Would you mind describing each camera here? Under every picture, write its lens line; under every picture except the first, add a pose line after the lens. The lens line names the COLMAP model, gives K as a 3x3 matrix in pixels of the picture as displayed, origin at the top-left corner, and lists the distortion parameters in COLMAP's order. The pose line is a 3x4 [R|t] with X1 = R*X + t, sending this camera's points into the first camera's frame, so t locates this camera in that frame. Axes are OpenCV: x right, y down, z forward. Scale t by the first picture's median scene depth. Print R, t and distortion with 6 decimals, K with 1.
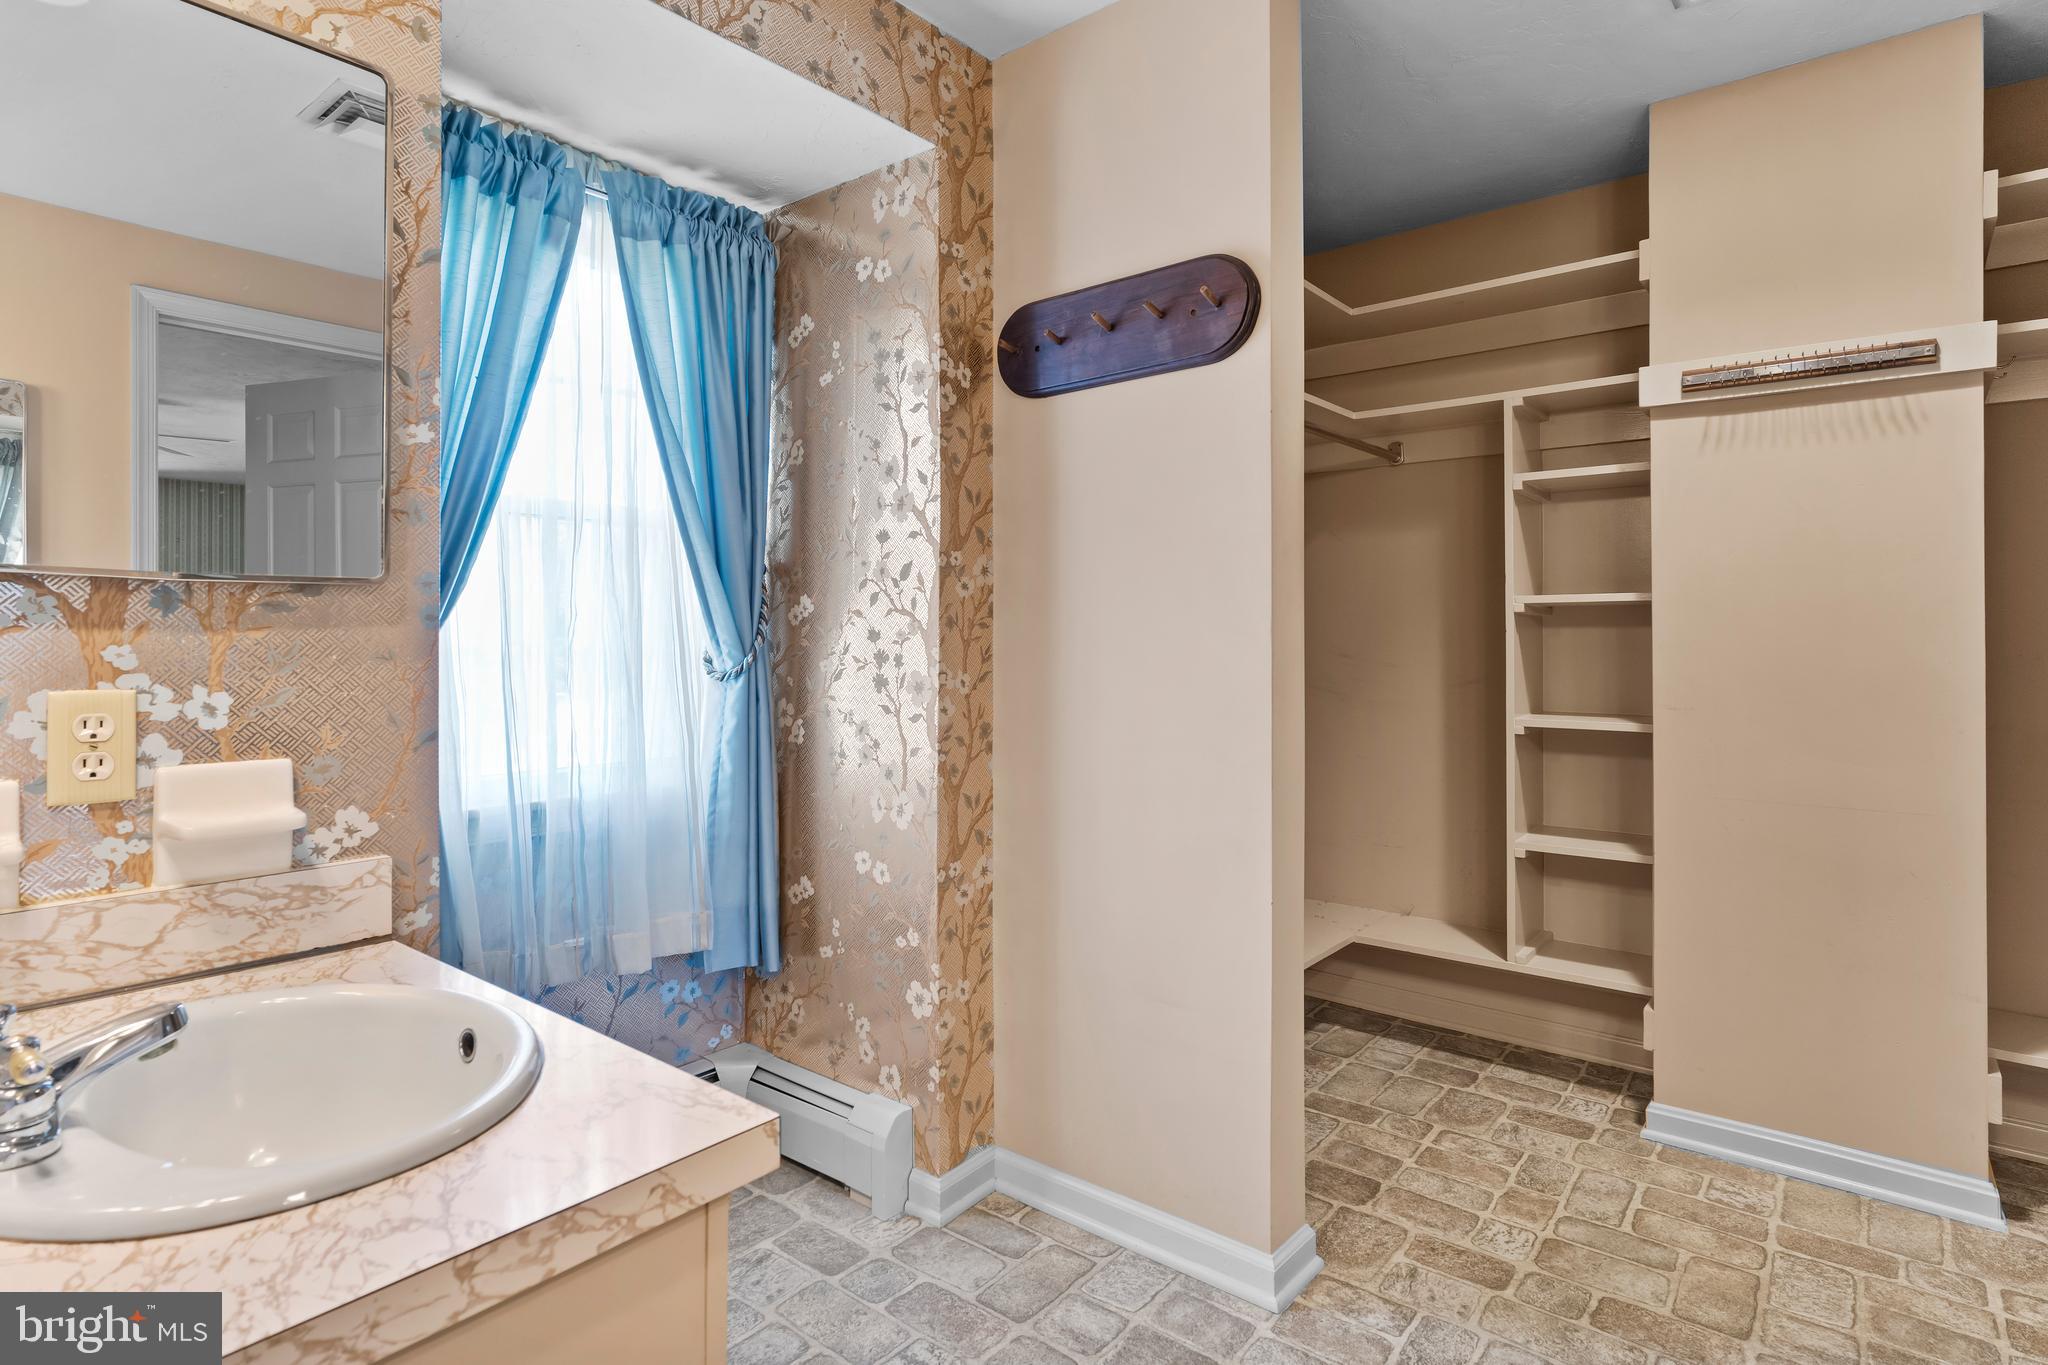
lens RADIAL K [[1021.9, 0, 933.3], [0, 1021.9, 736.6], [0, 0, 1]] dist [-0.027863, 0.004011]
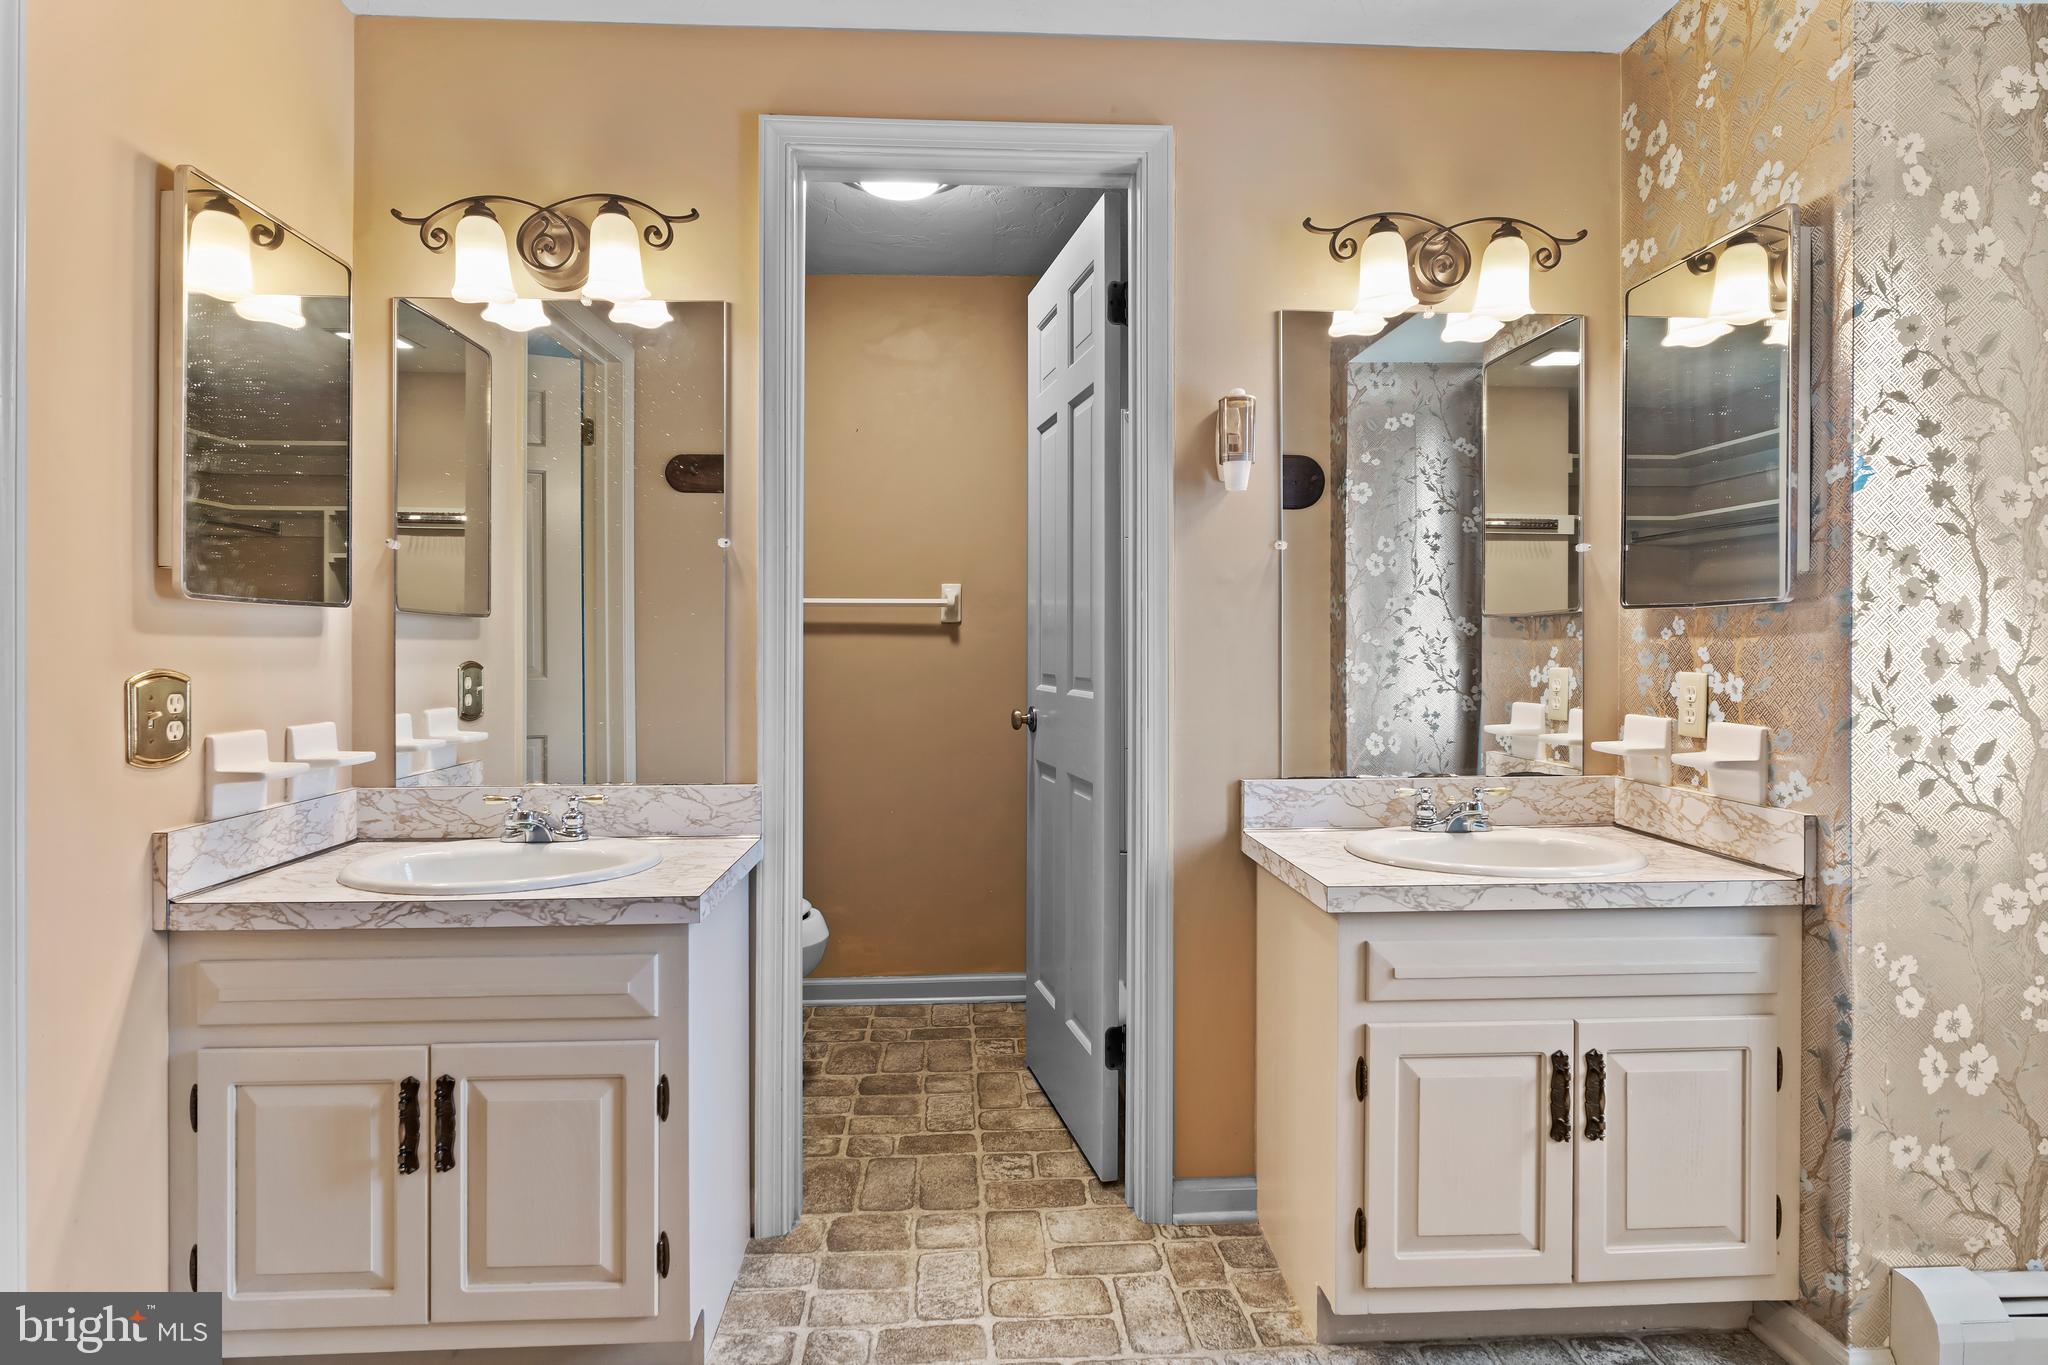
lens RADIAL K [[1048.6, 0, 1019.4], [0, 1048.6, 665.9], [0, 0, 1]] dist [-0.012678, 0.000988]
pose [[-0.688578, 0.012810, -0.725049, 1.288344], [-0.065913, 0.994600, 0.080170, -0.125762], [0.722160, 0.102993, -0.684015, 1.383478]]
